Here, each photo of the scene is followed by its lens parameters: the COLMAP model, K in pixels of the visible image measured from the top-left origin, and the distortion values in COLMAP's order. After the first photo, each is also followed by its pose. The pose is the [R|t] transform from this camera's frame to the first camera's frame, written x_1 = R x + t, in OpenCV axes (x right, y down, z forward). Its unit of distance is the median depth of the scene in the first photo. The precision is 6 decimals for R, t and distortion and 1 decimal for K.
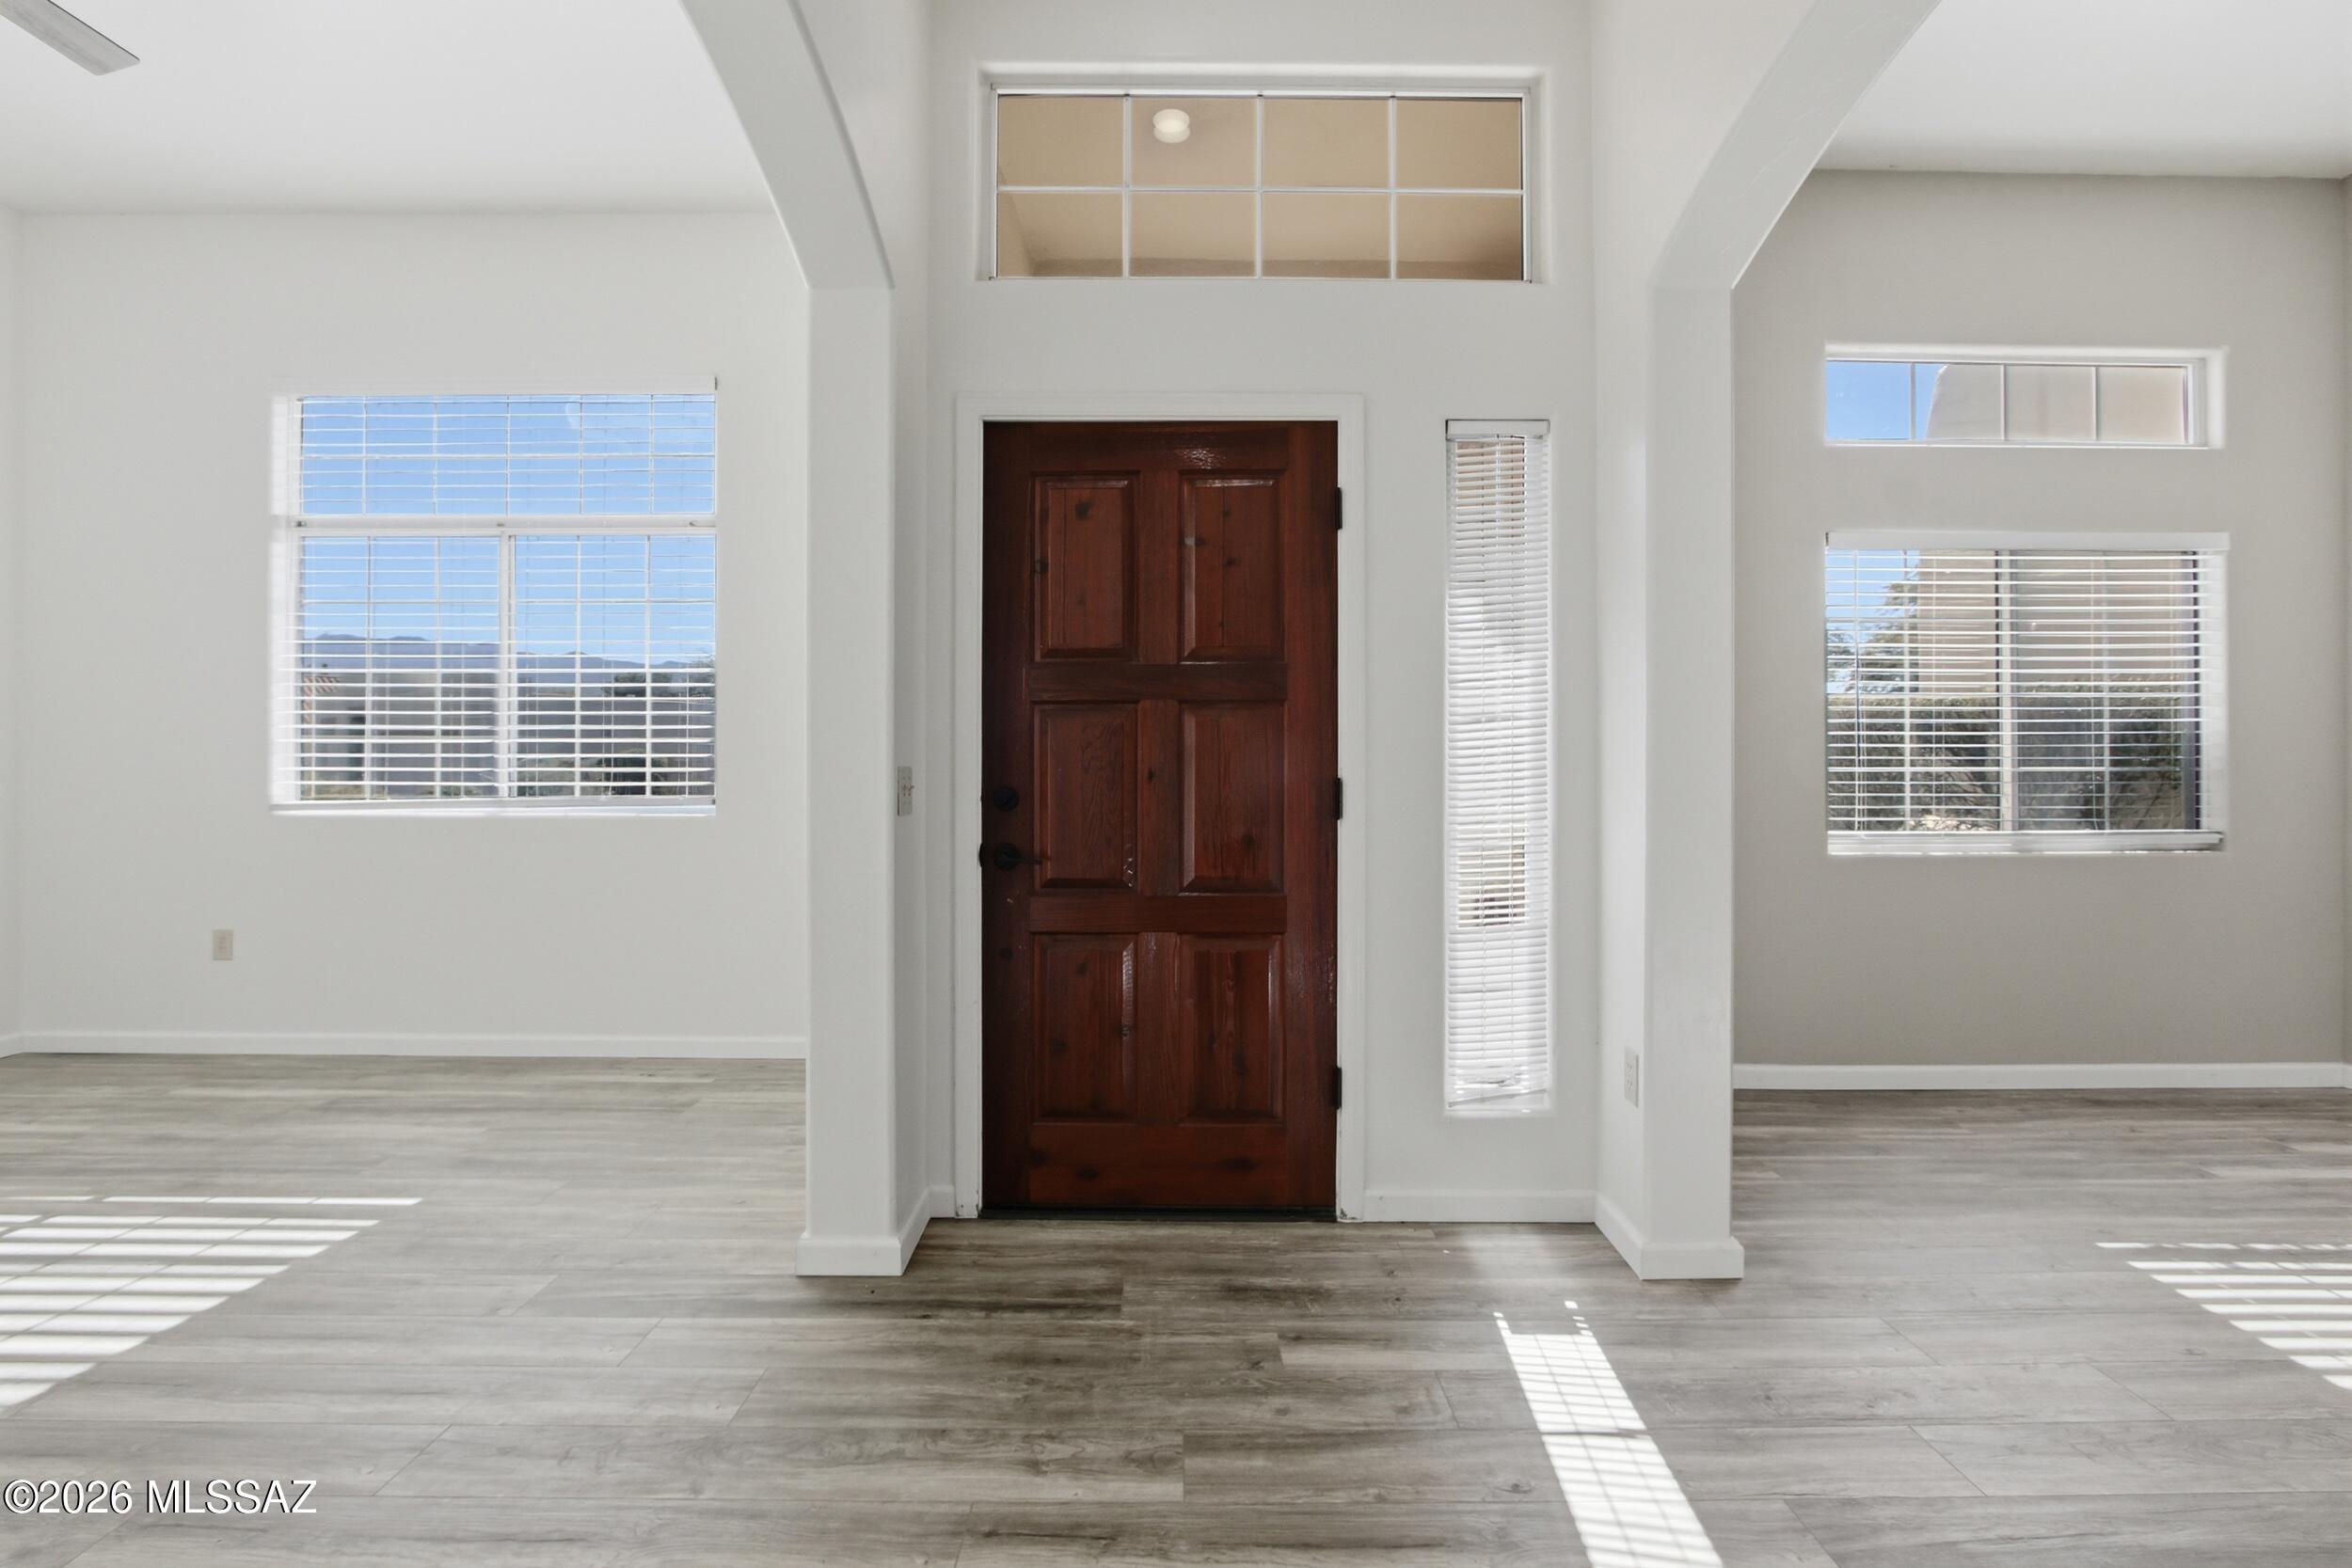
lens RADIAL K [[1095.1, 0, 1176.0], [0, 1095.1, 784.0], [0, 0, 1]] dist [-0.000299, 0.000706]
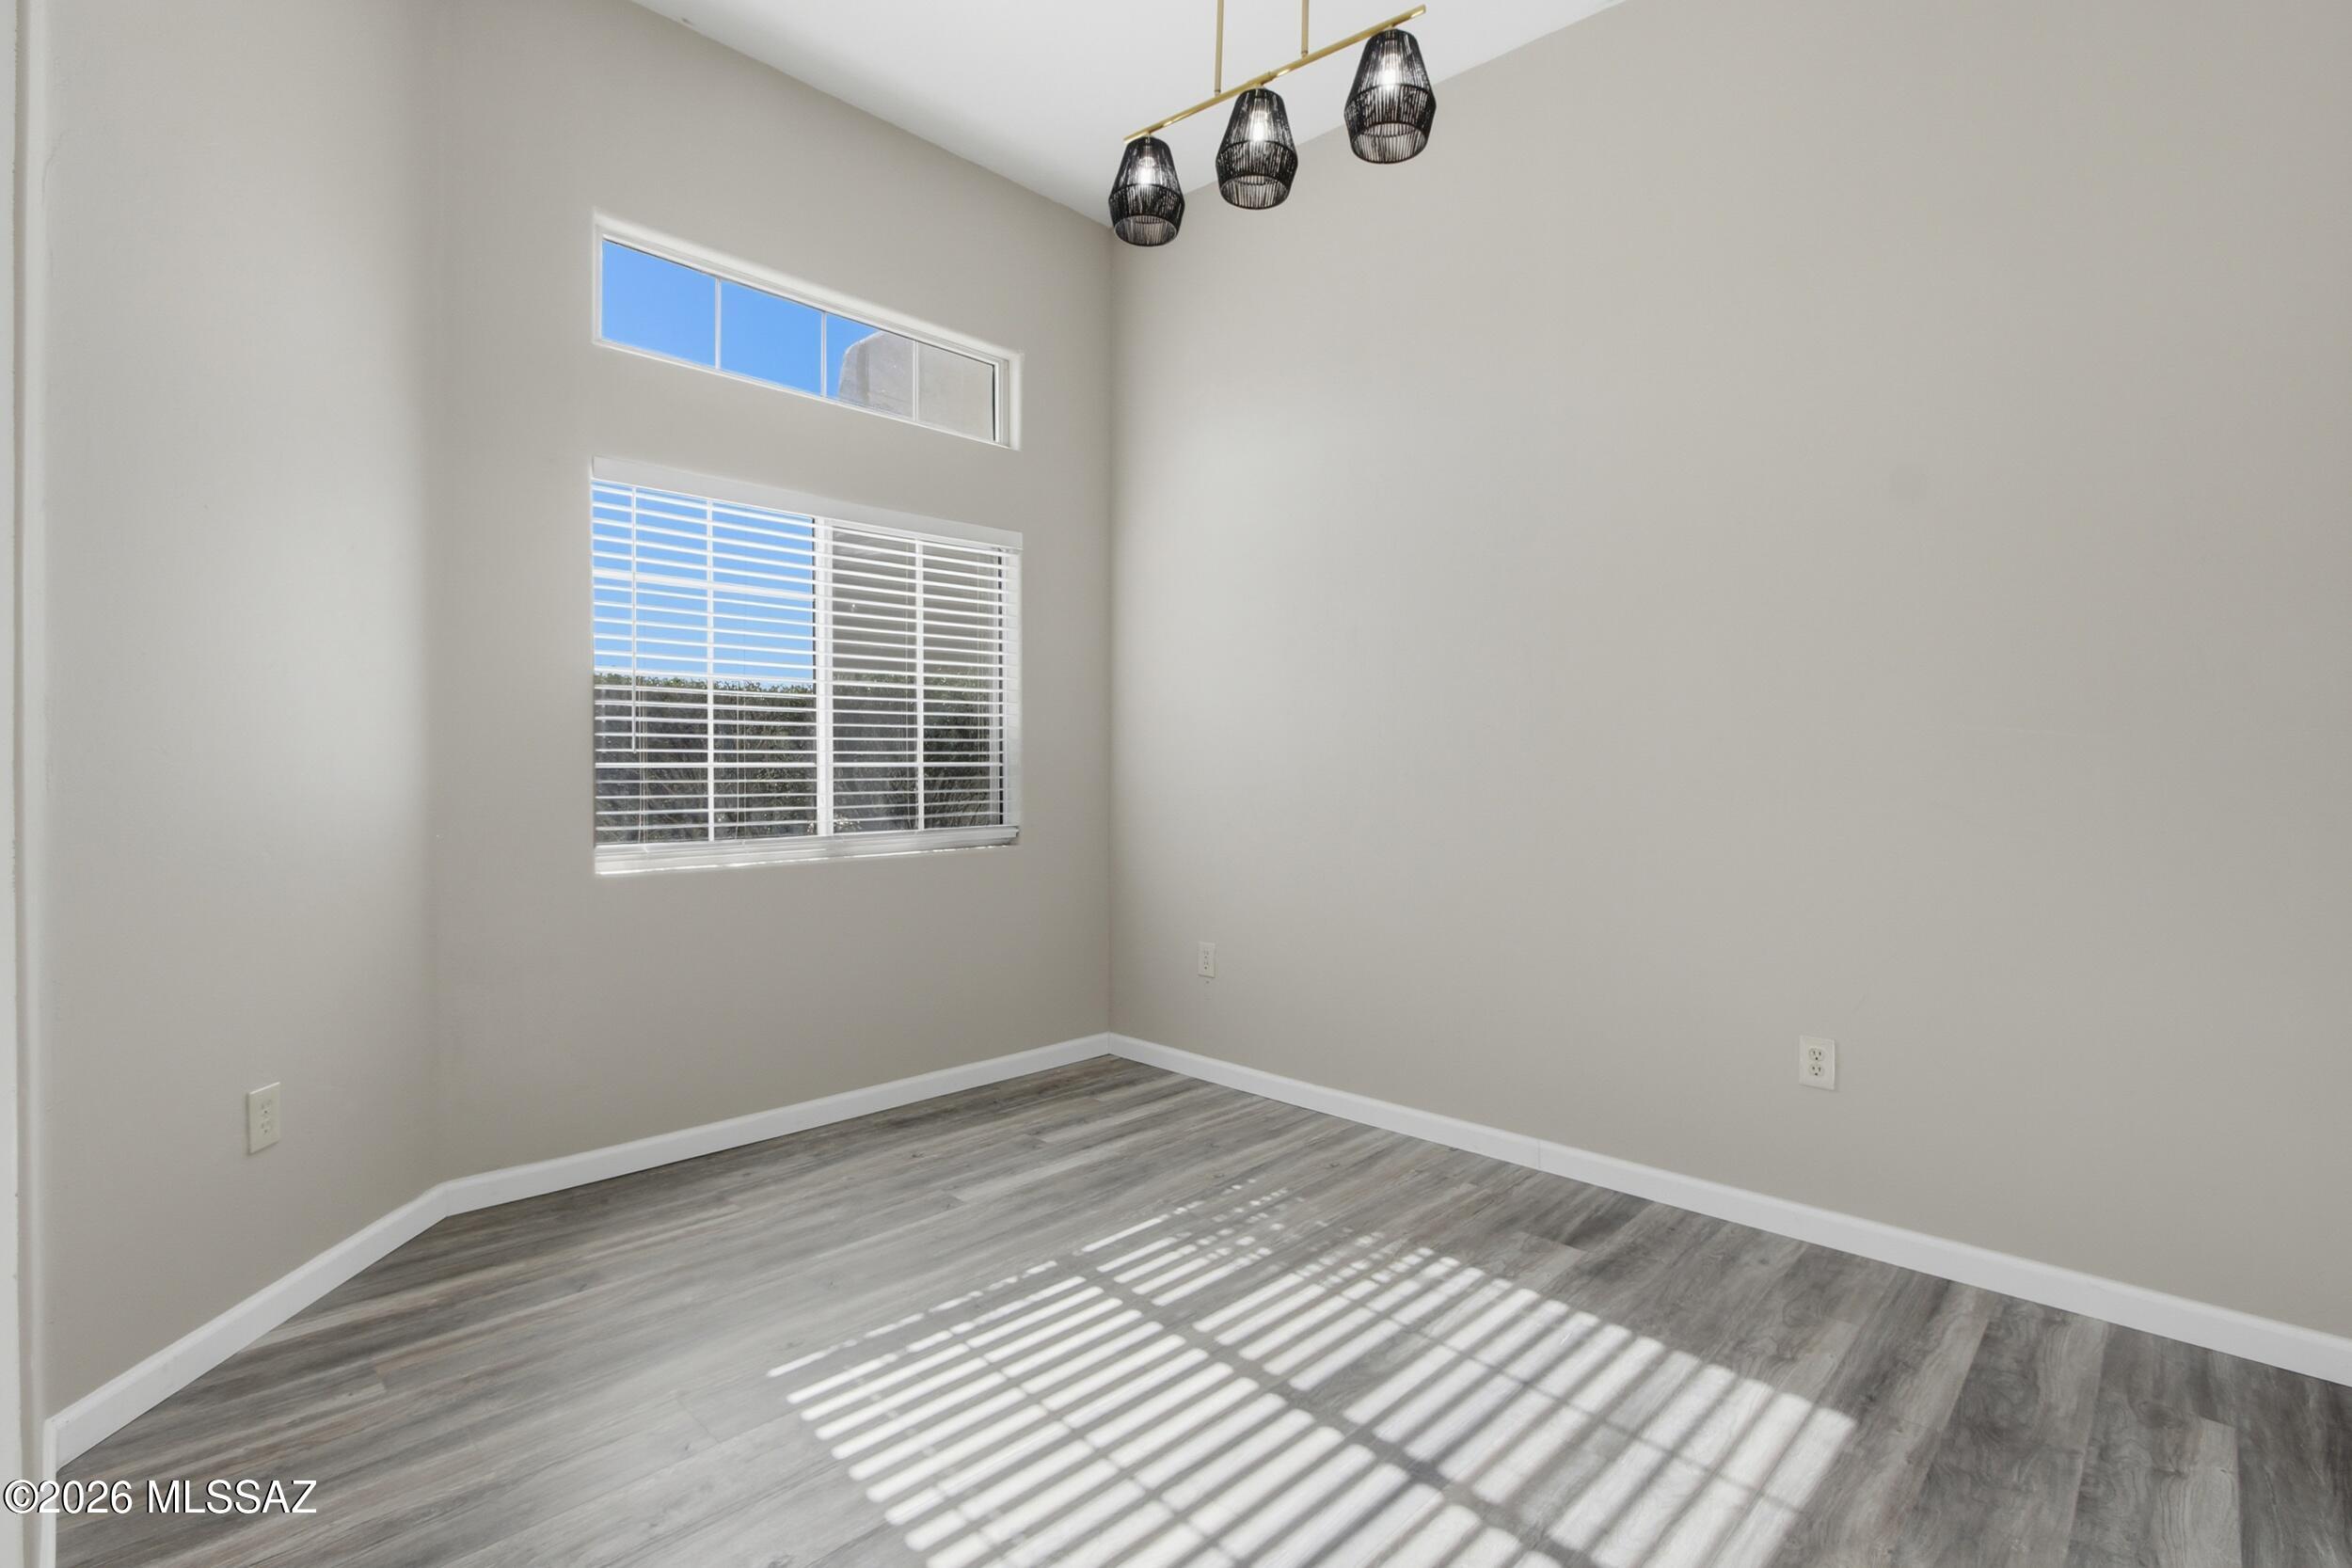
lens RADIAL K [[1123.5, 0, 1176.0], [0, 1123.5, 784.0], [0, 0, 1]] dist [-0.002255, 0.000379]
pose [[0.716069, -0.011769, 0.697931, 0.366062], [0.004952, 0.999918, 0.011781, -0.008113], [-0.698012, -0.004980, 0.716068, 0.164319]]
